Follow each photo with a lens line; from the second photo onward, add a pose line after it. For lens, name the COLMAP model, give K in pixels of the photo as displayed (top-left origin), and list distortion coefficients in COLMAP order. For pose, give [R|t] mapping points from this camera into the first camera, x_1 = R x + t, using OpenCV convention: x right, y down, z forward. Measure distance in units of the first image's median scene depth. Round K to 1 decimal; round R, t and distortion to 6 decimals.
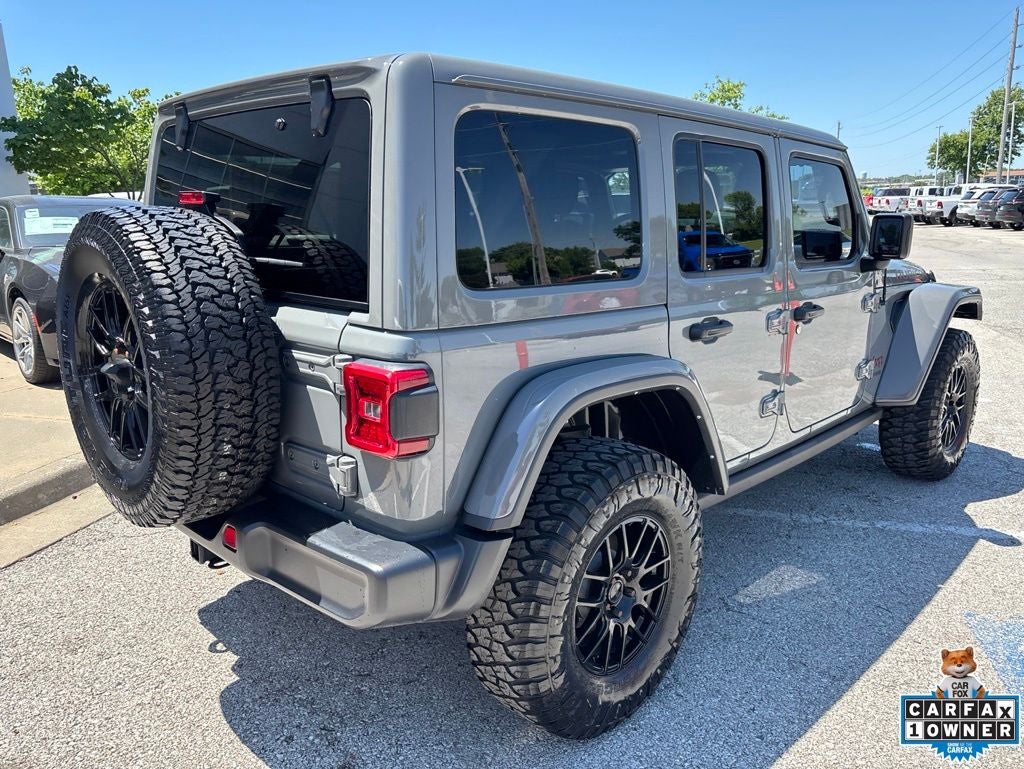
lens RADIAL K [[787.6, 0, 512.0], [0, 787.6, 384.5], [0, 0, 1]] dist [0.049043, -0.054722]
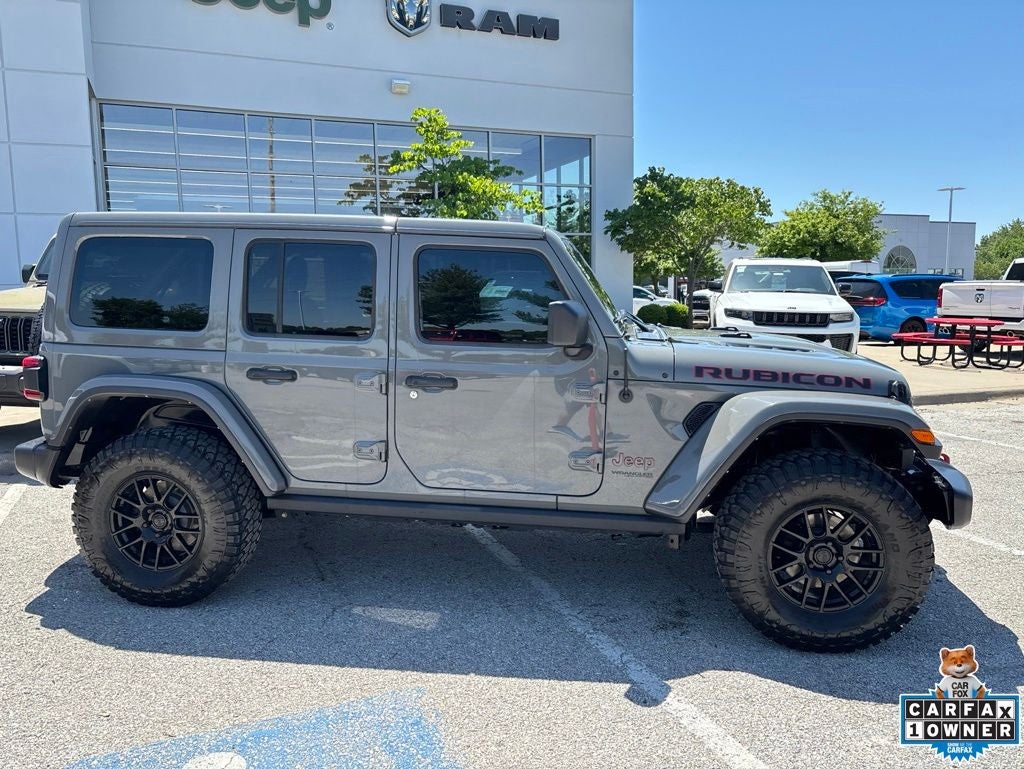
lens RADIAL K [[798.8, 0, 512.0], [0, 798.8, 384.5], [0, 0, 1]] dist [0.043775, -0.059250]
pose [[0.588420, 0.120105, -0.799586, 1.162531], [-0.186510, 0.982399, 0.010311, -0.103627], [0.786751, 0.143063, 0.600463, 0.349038]]
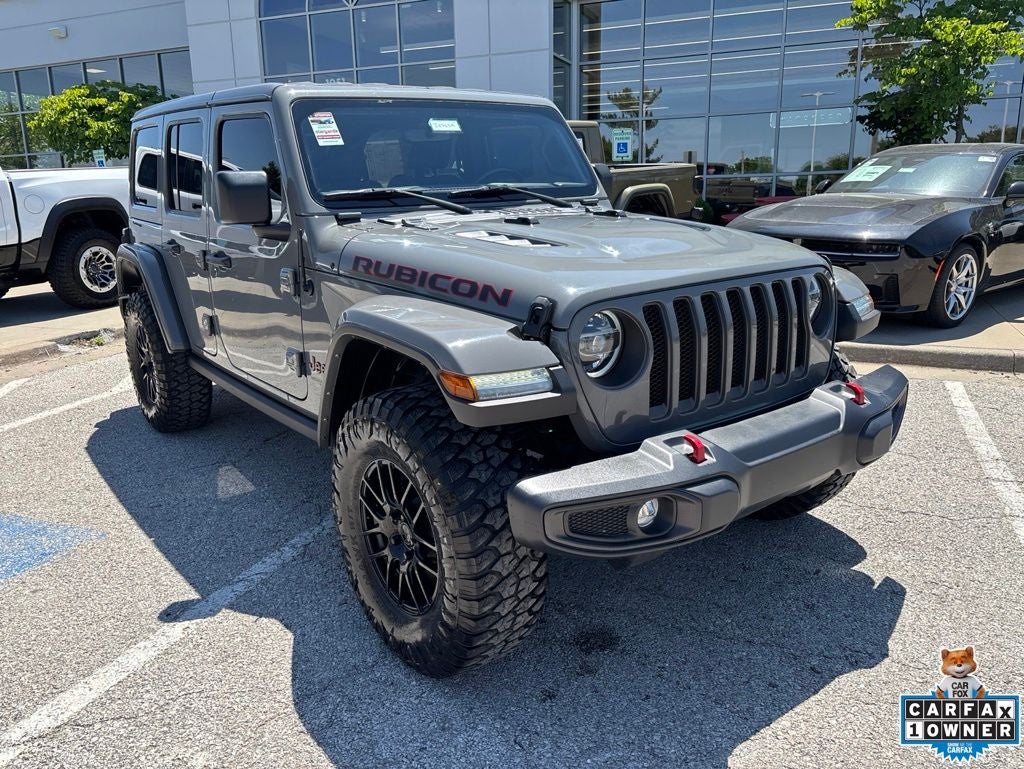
lens RADIAL K [[791.1, 0, 511.7], [0, 791.1, 389.0], [0, 0, 1]] dist [0.022378, -0.002294]
pose [[-0.164852, 0.260403, -0.951322, 1.228943], [-0.196395, 0.936538, 0.290389, -0.282096], [0.966567, 0.234707, -0.103249, 1.333402]]
